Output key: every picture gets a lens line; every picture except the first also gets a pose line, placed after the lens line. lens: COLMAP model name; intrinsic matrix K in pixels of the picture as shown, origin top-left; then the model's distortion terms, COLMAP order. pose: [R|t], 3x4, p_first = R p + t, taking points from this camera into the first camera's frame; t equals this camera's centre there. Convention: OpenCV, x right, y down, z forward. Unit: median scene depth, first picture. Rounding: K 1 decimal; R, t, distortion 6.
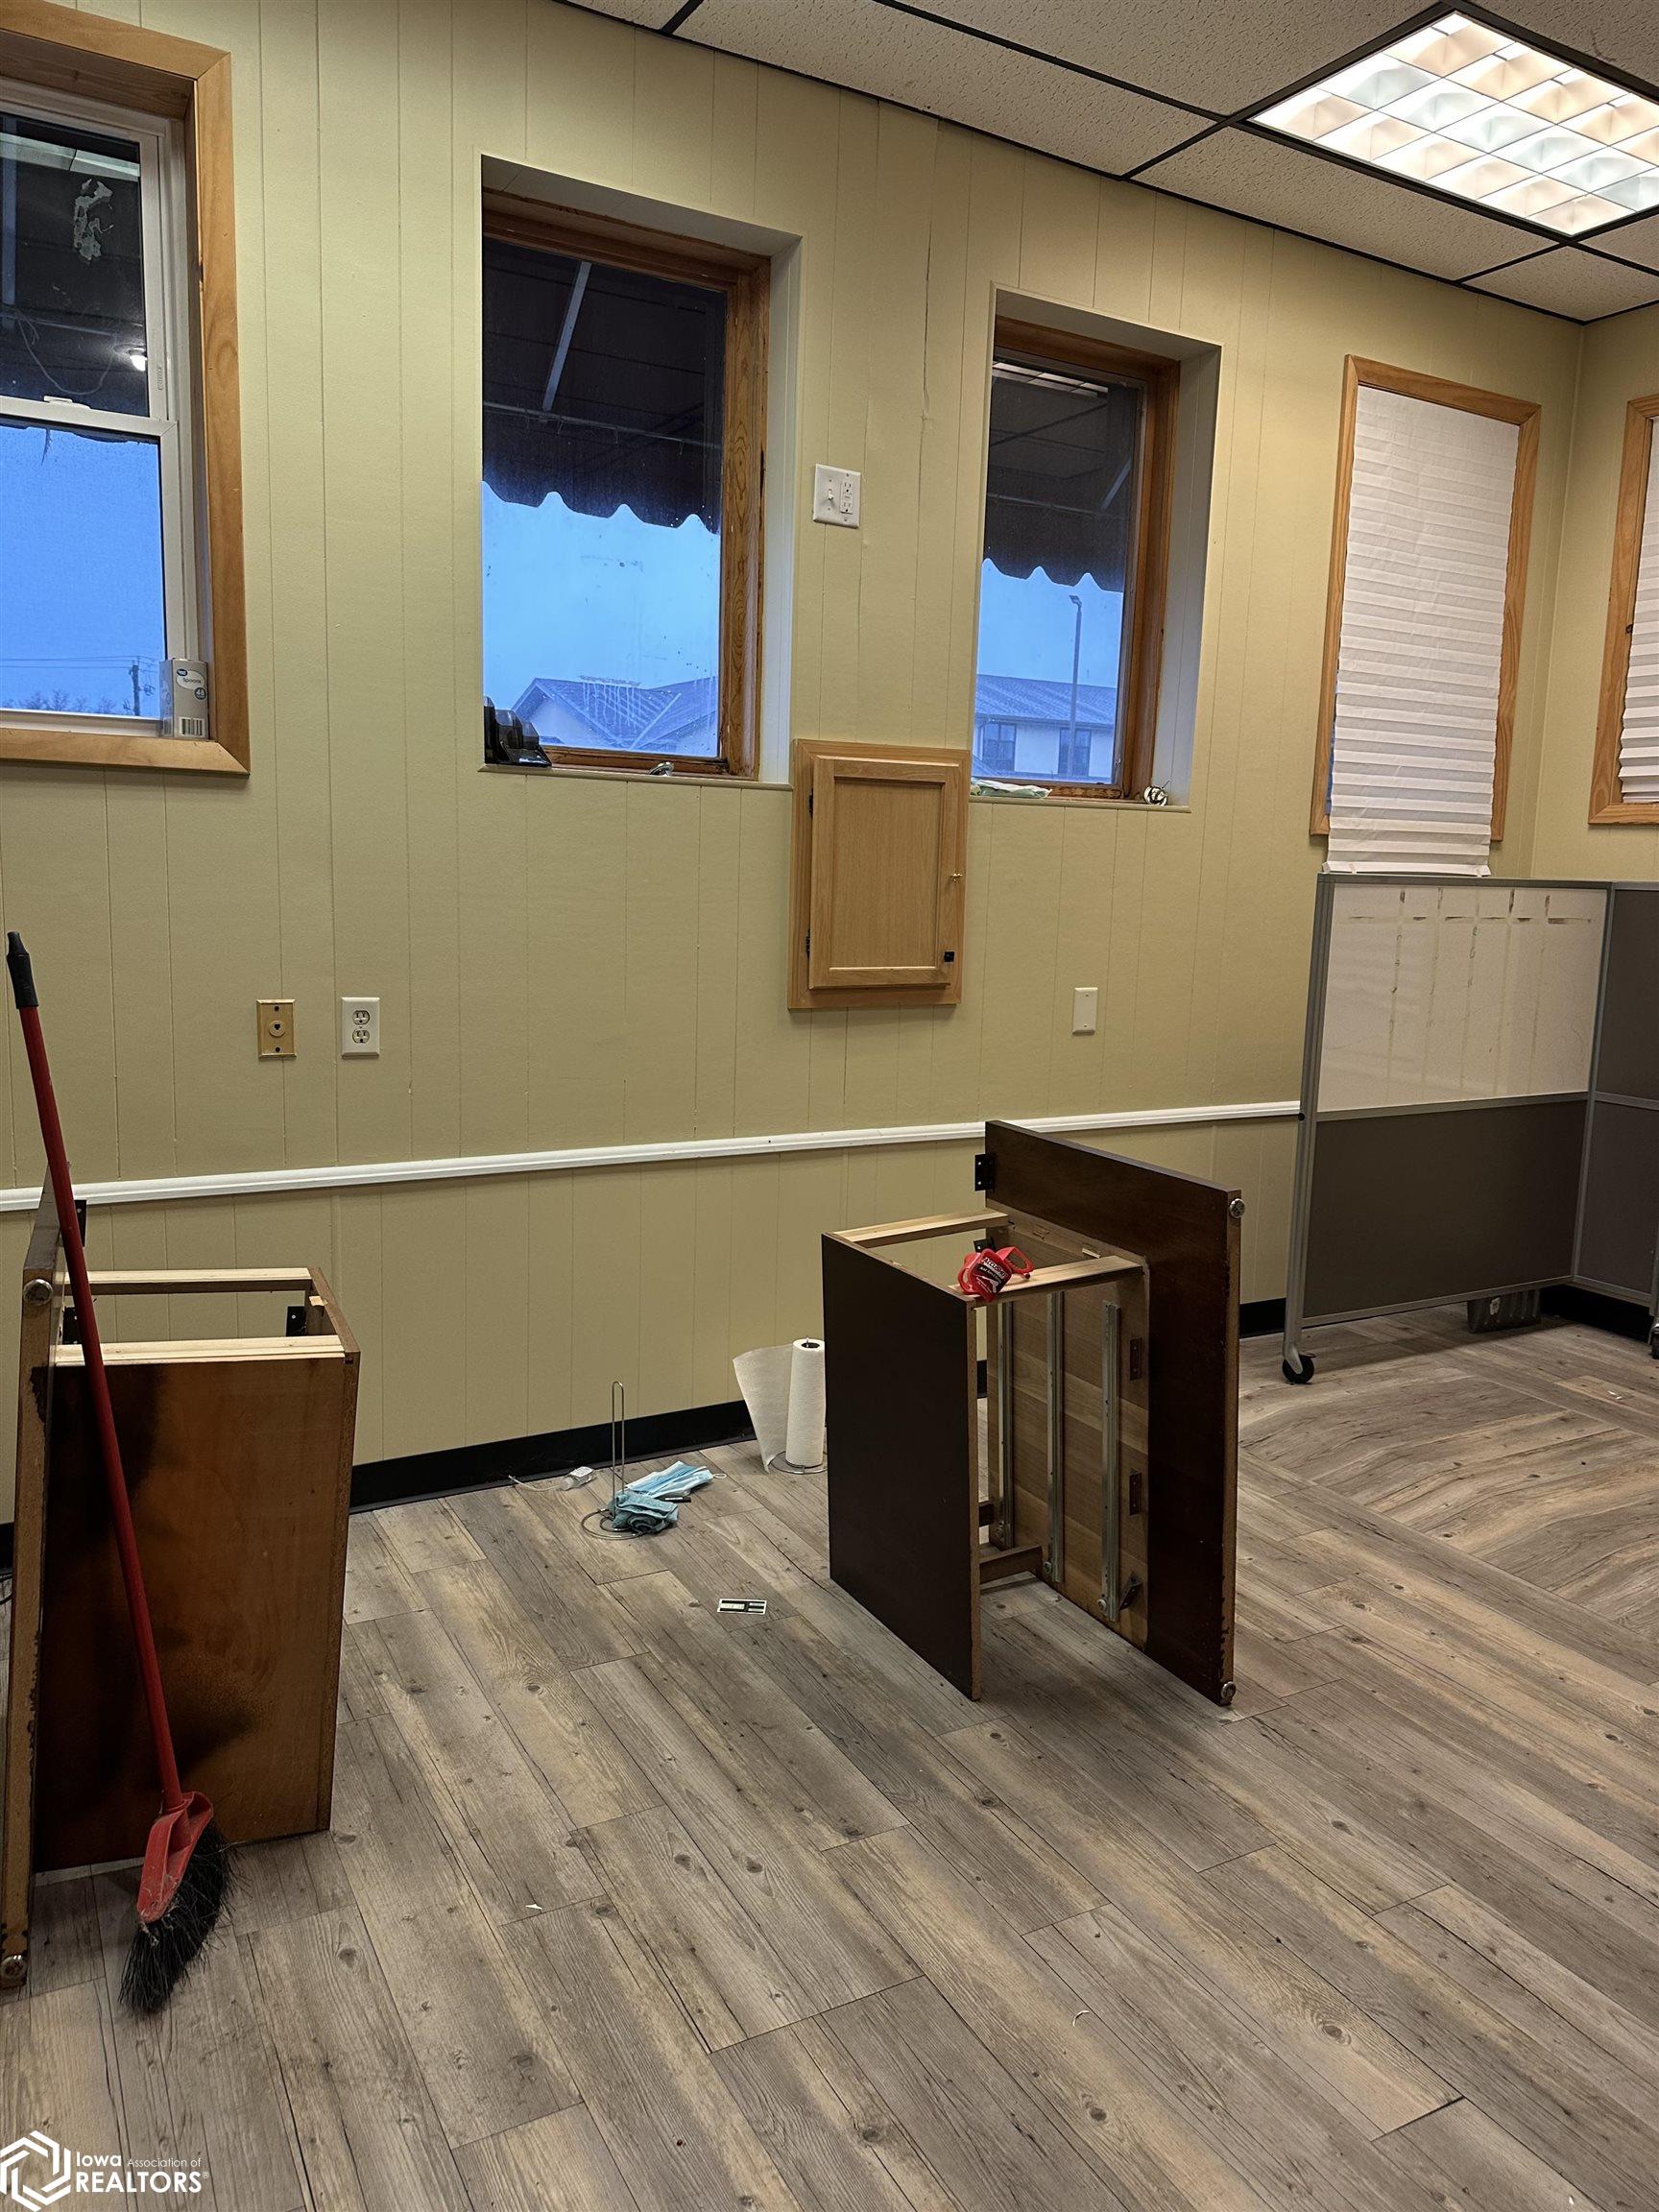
lens RADIAL K [[1555.3, 0, 860.3], [0, 1555.3, 1095.5], [0, 0, 1]] dist [0.076149, -0.099629]
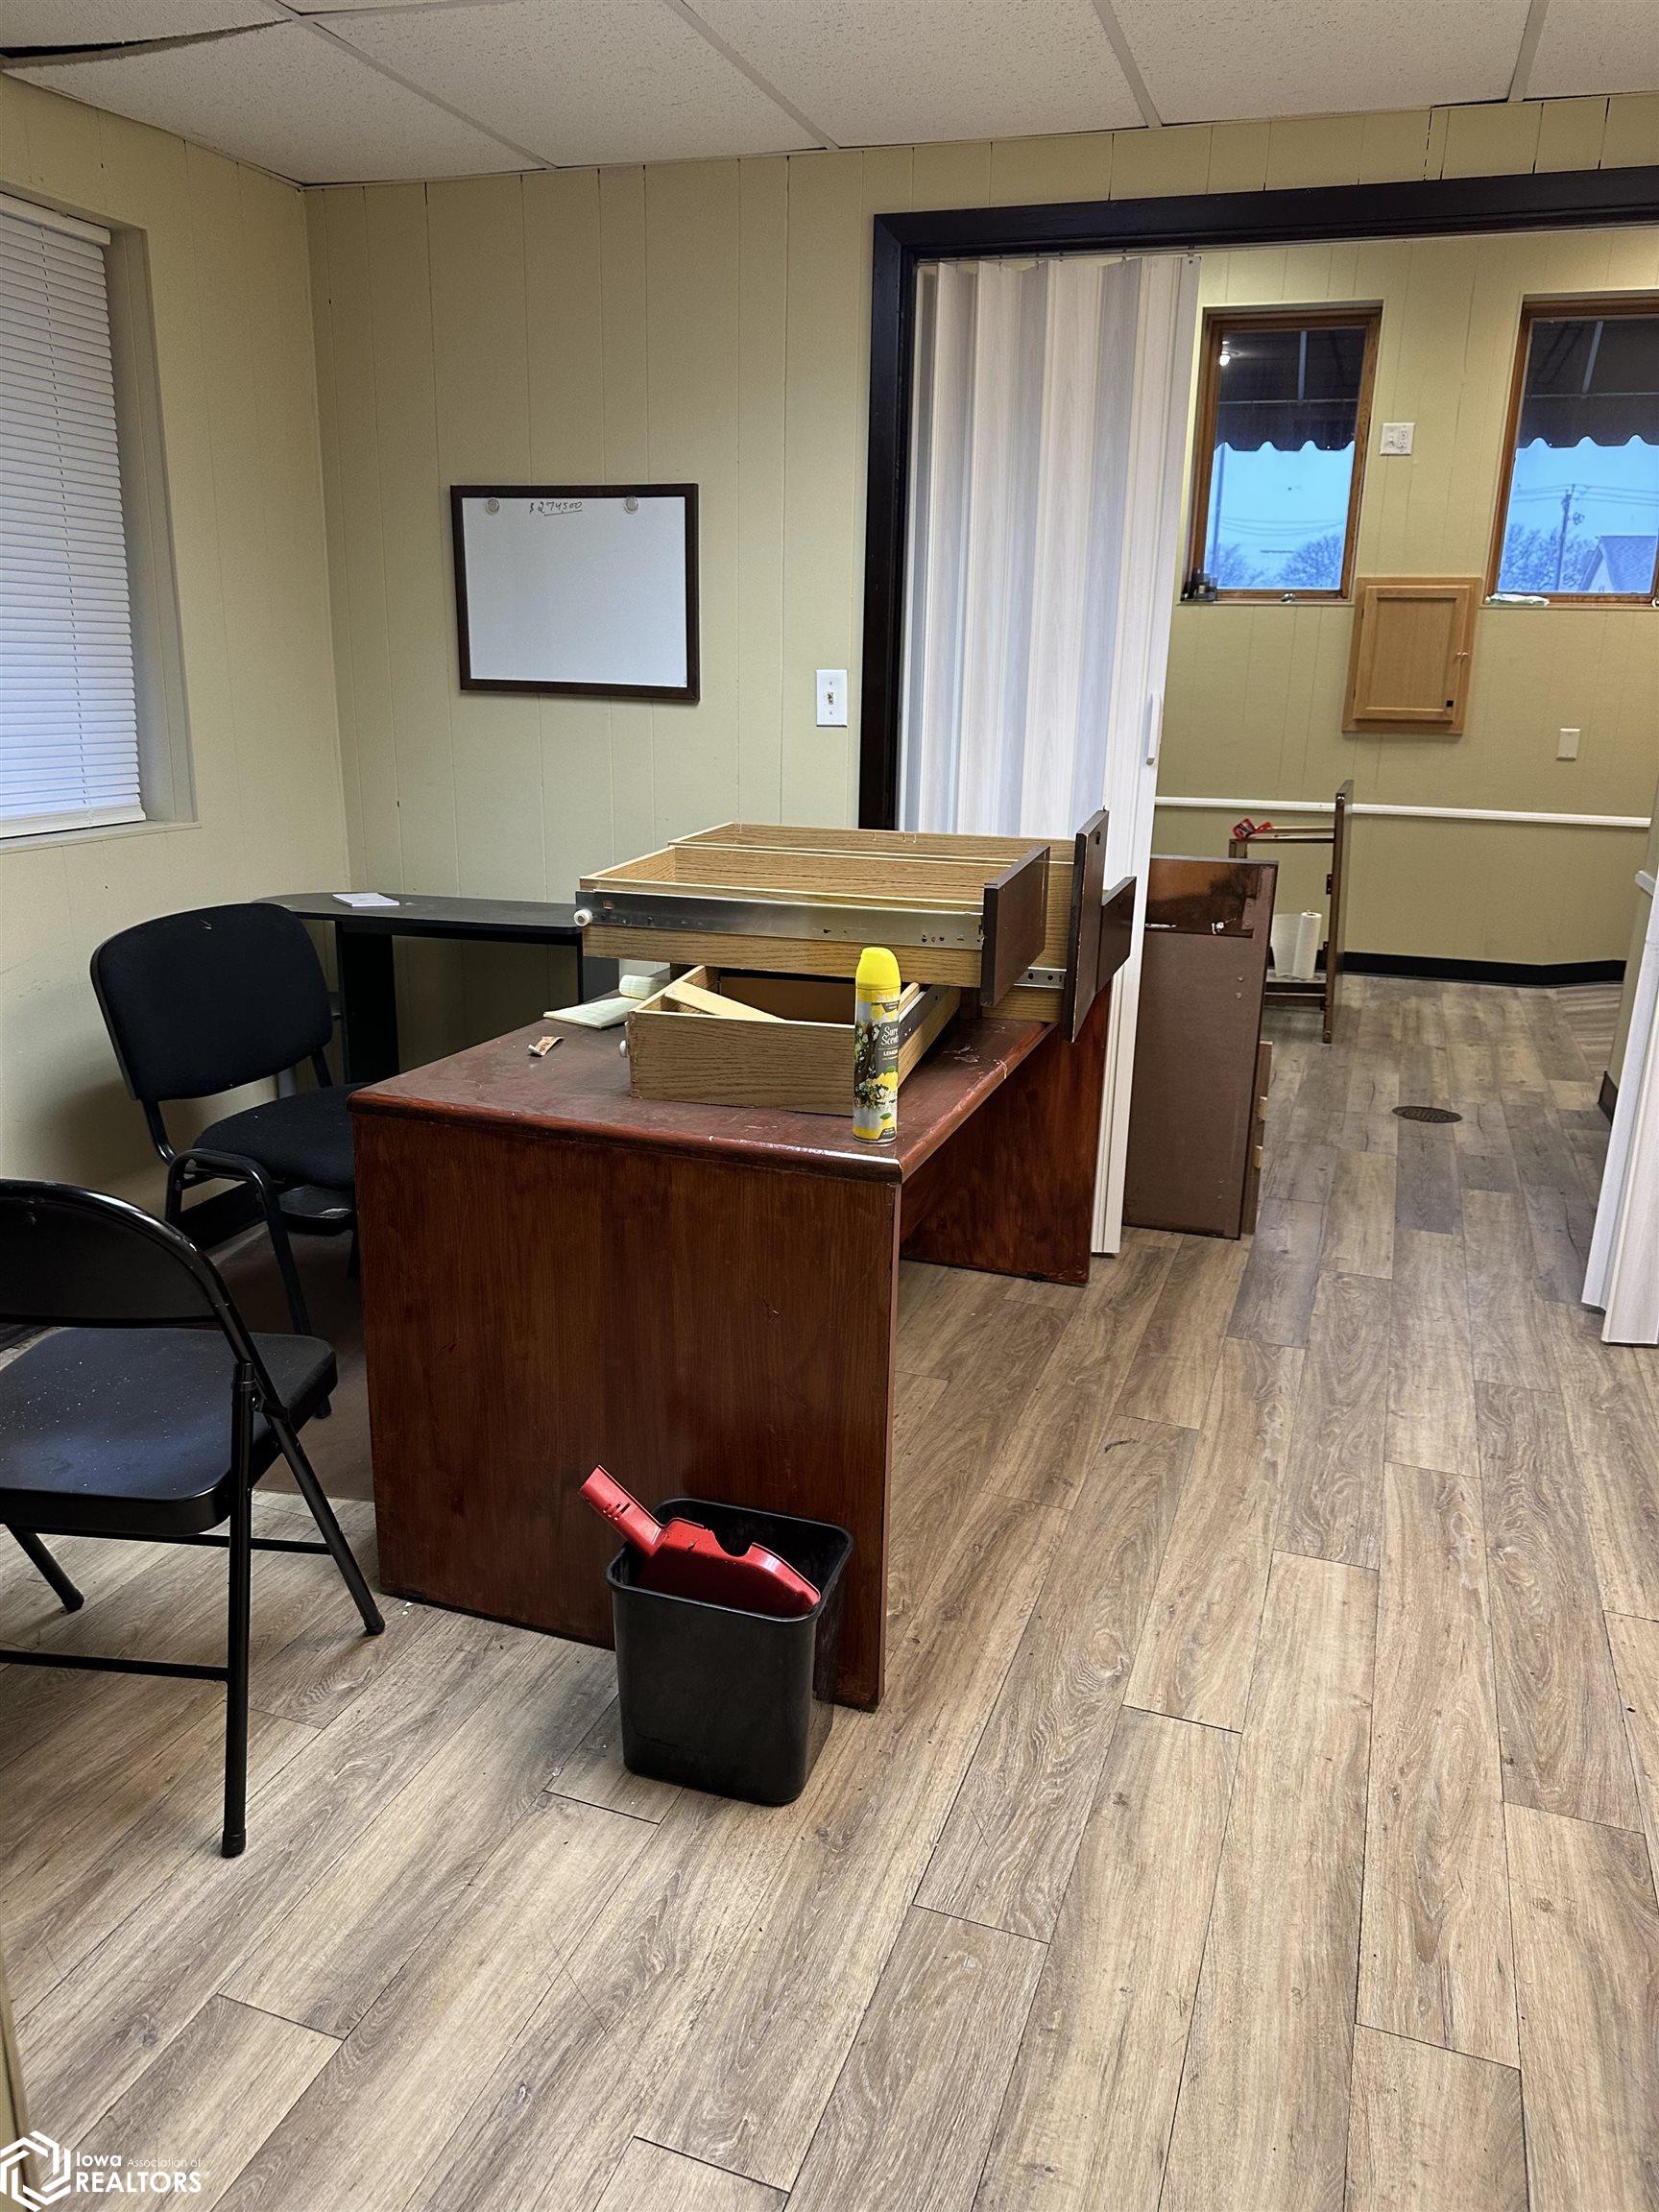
lens RADIAL K [[1555.3, 0, 830.1], [0, 1555.3, 1066.2], [0, 0, 1]] dist [0.076149, -0.099629]
pose [[0.649037, 0.179304, -0.739325, 1.420737], [-0.116661, 0.983791, 0.136178, 0.214035], [0.751758, -0.002134, 0.659435, -0.940188]]
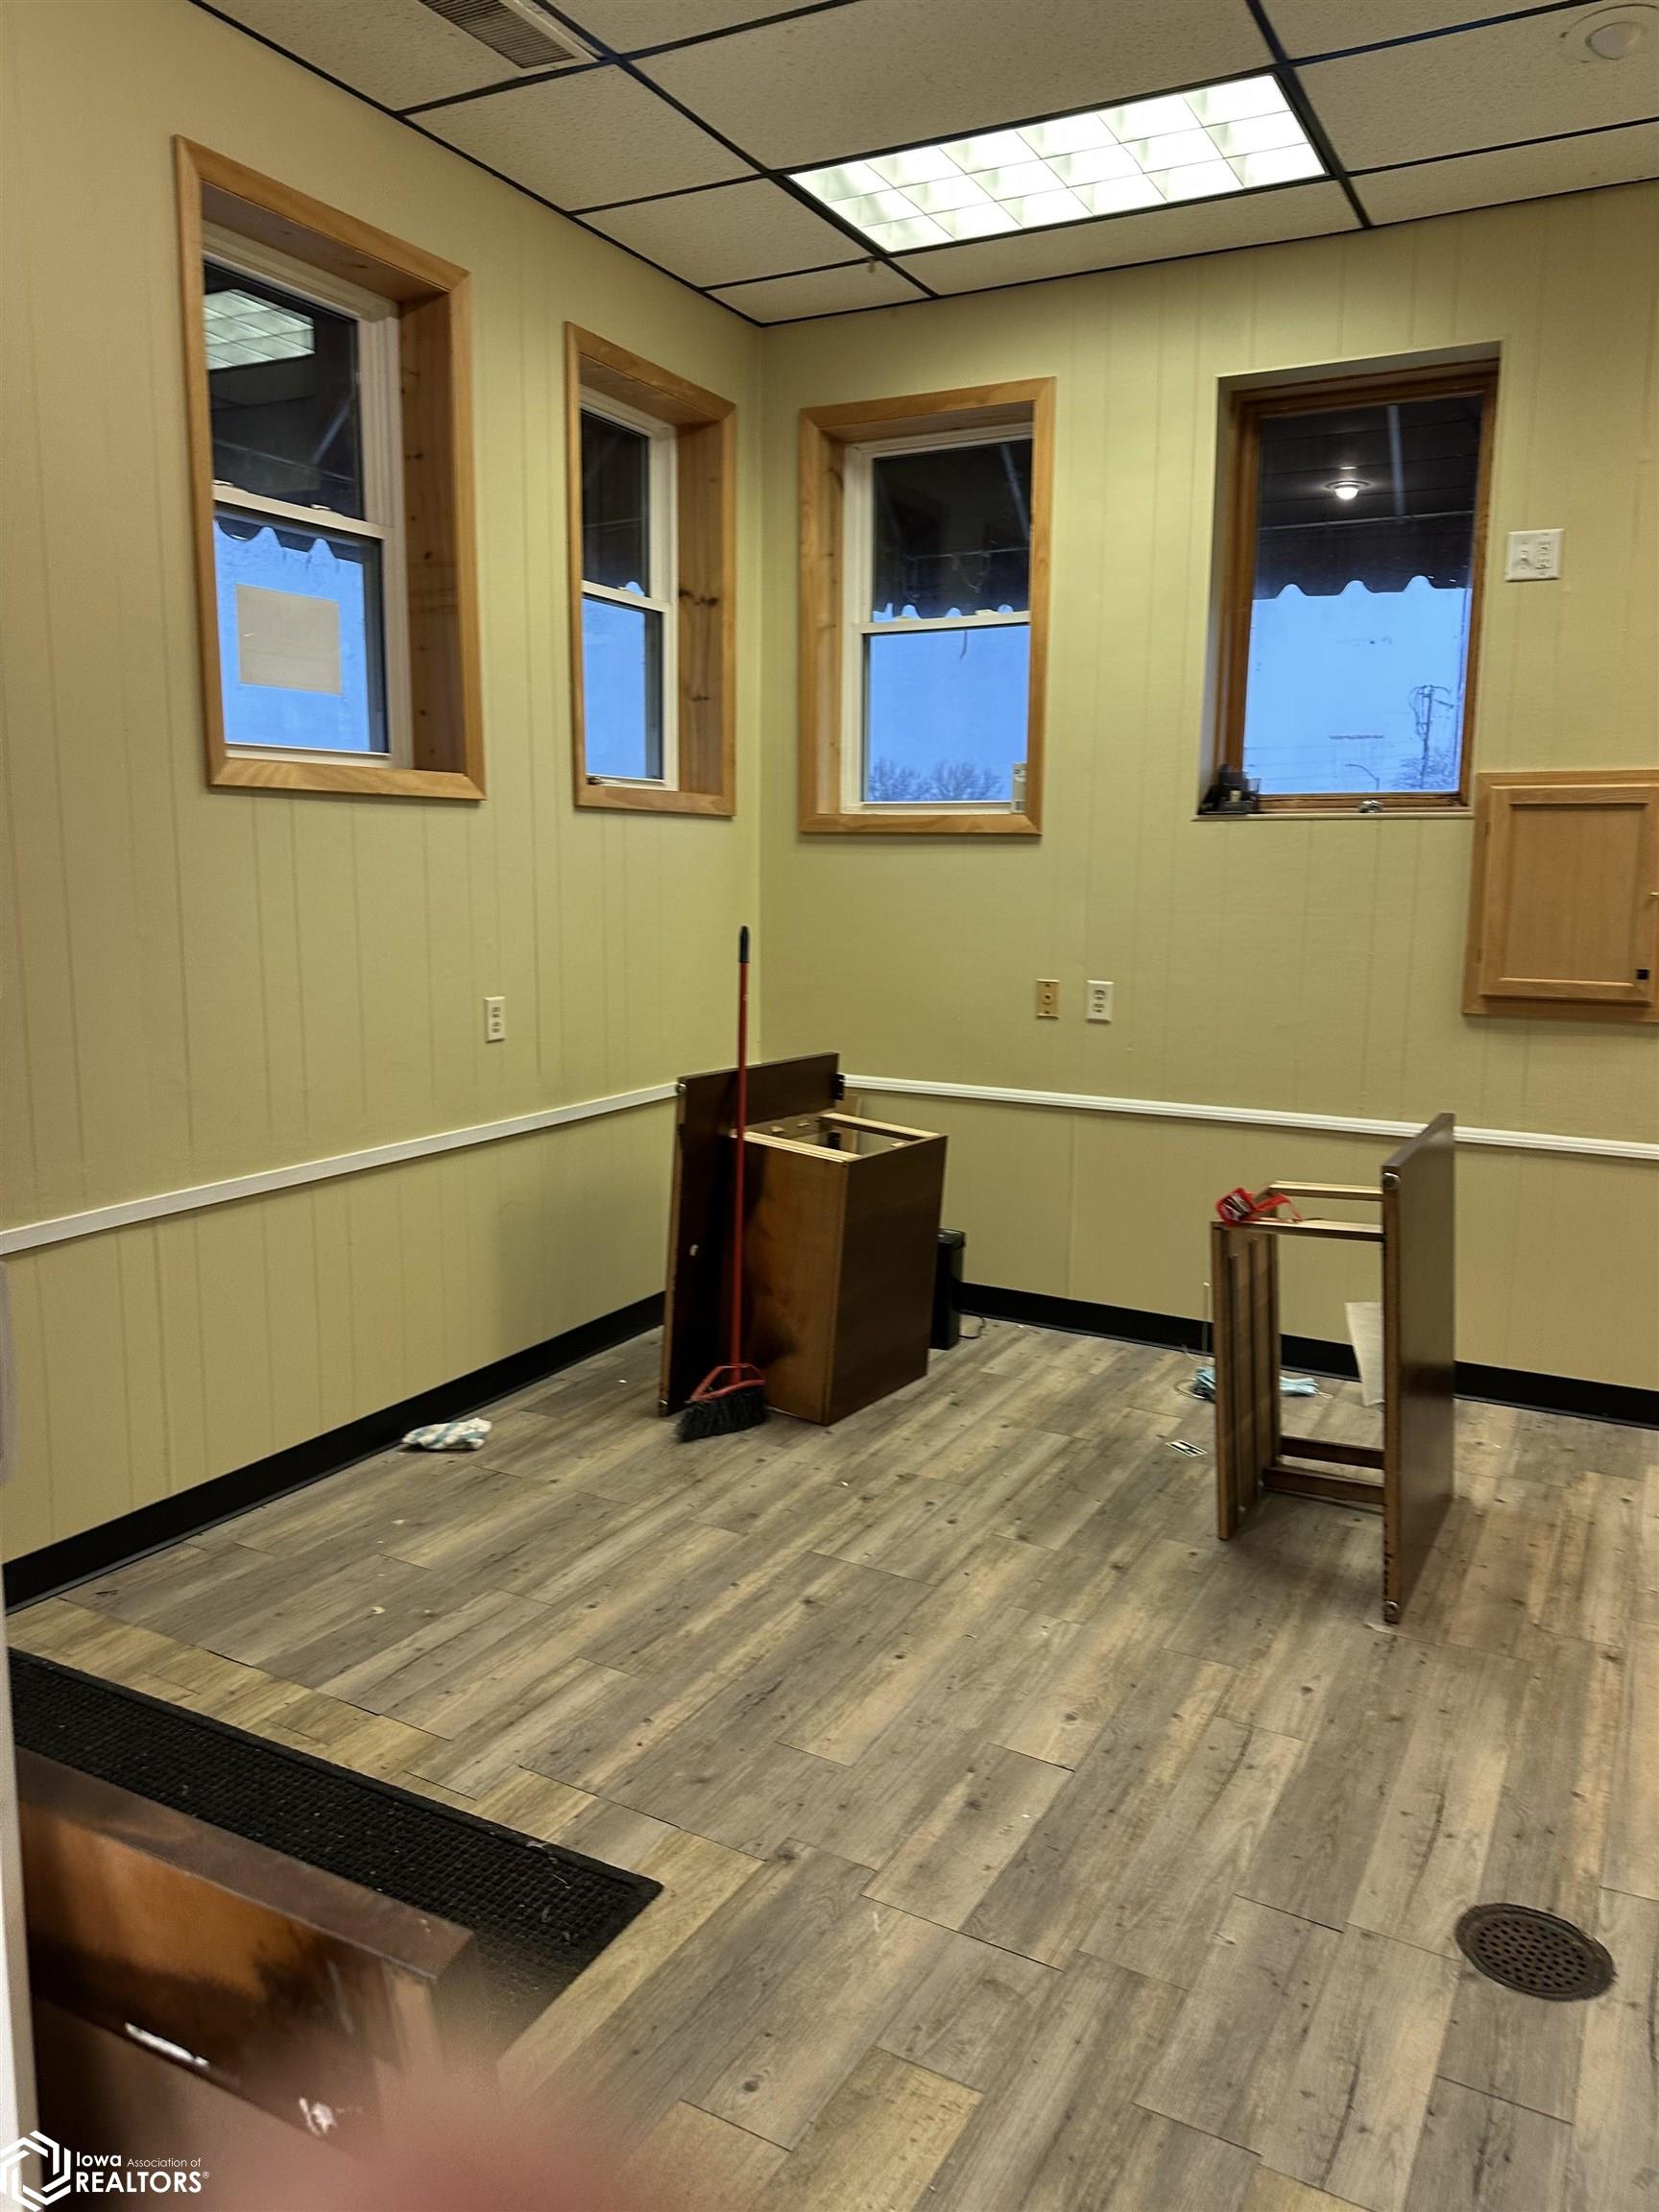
lens RADIAL K [[1555.3, 0, 827.0], [0, 1555.3, 1089.3], [0, 0, 1]] dist [0.076149, -0.099629]
pose [[0.519456, 0.102448, -0.848334, 0.981544], [-0.118153, 0.991862, 0.047433, -0.001333], [0.846289, 0.075594, 0.527333, 0.025971]]
